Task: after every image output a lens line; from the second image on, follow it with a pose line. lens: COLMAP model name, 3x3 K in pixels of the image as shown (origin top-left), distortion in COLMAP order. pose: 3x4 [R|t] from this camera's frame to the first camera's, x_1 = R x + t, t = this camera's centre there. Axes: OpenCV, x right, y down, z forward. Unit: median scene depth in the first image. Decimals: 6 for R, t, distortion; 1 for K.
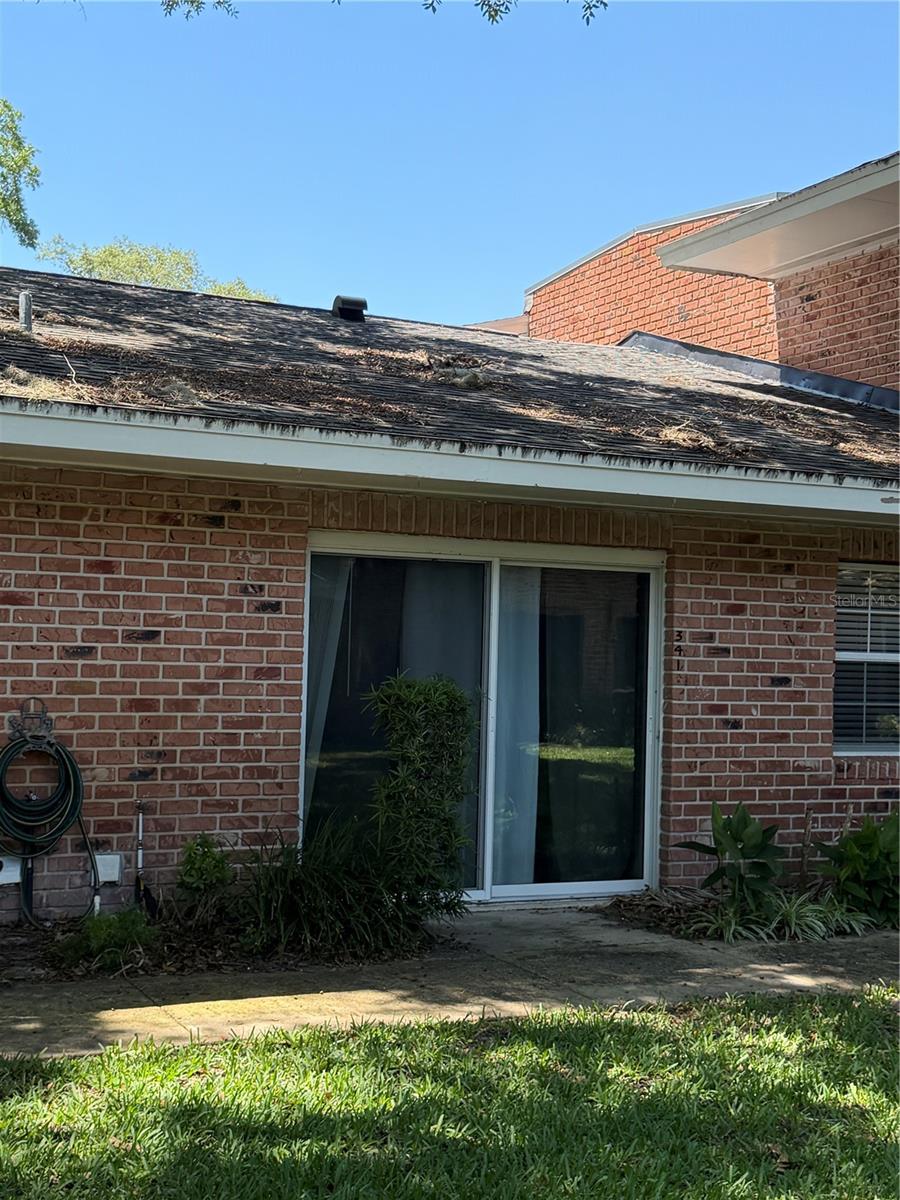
lens RADIAL K [[1617.3, 0, 450.0], [0, 1617.3, 600.0], [0, 0, 1]] dist [0.096309, -0.045324]
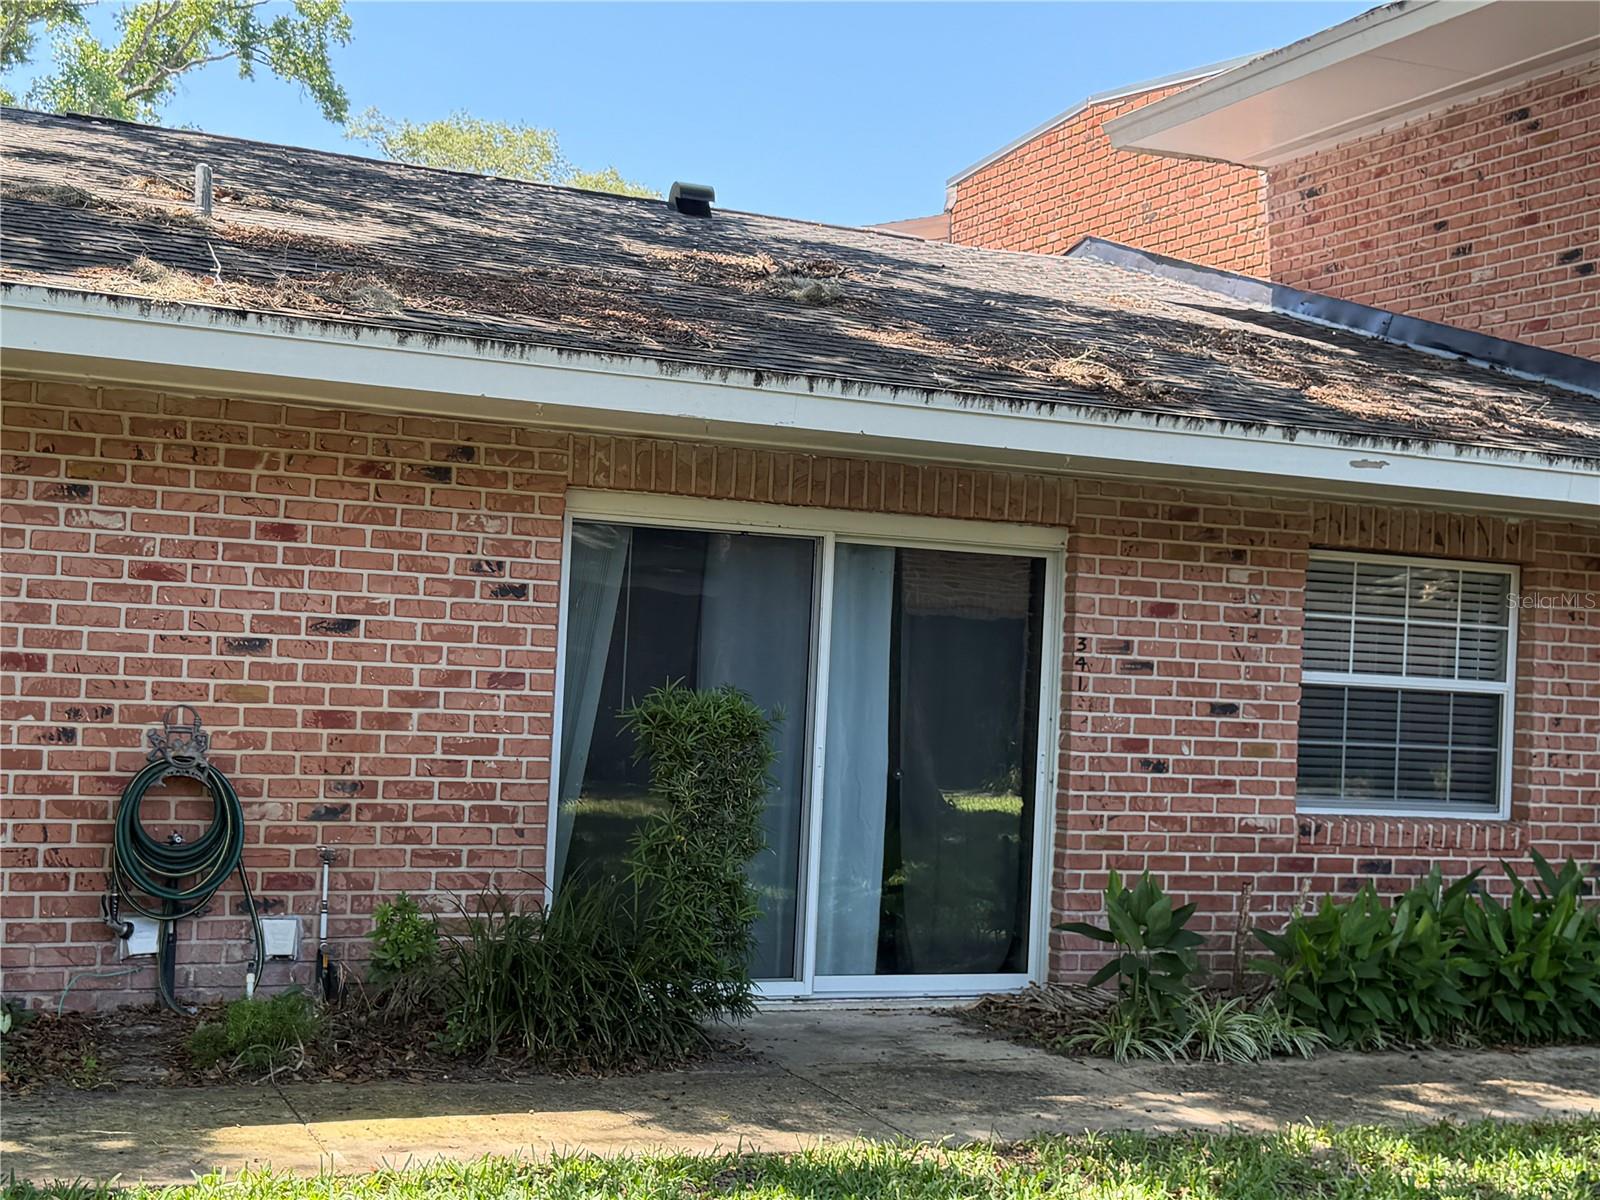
lens RADIAL K [[2156.4, 0, 808.5], [0, 2156.4, 595.9], [0, 0, 1]] dist [0.096309, -0.045324]
pose [[0.998877, 0.021073, -0.042432, 0.058545], [-0.021157, 0.999775, -0.001519, 0.004415], [0.042390, 0.002415, 0.999098, 0.015235]]
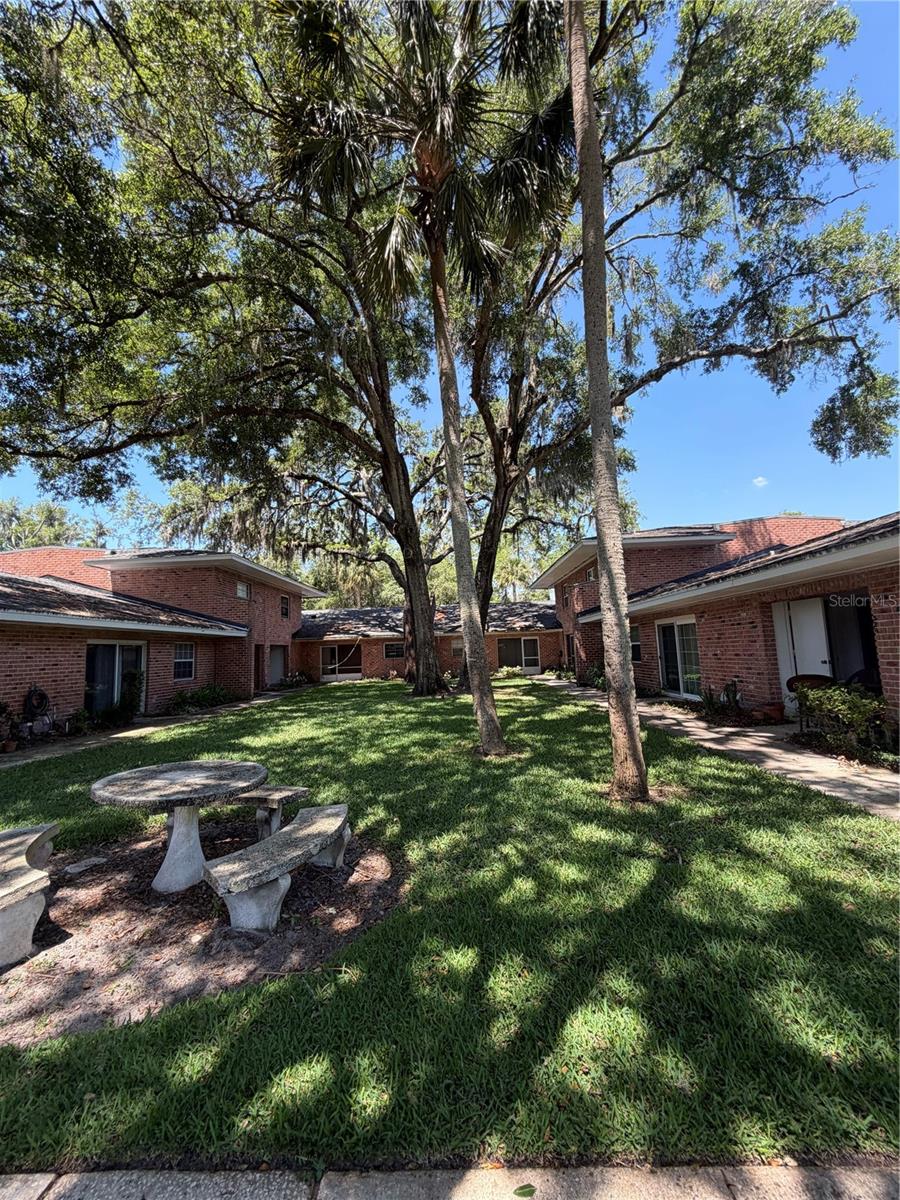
lens RADIAL K [[478.8, 0, 450.0], [0, 478.8, 600.0], [0, 0, 1]] dist [0.000284, 0.000617]
pose [[0.461141, 0.052293, 0.885784, -0.711906], [0.024260, 0.997146, -0.071498, -0.028045], [-0.886995, 0.054460, 0.458557, -0.438981]]
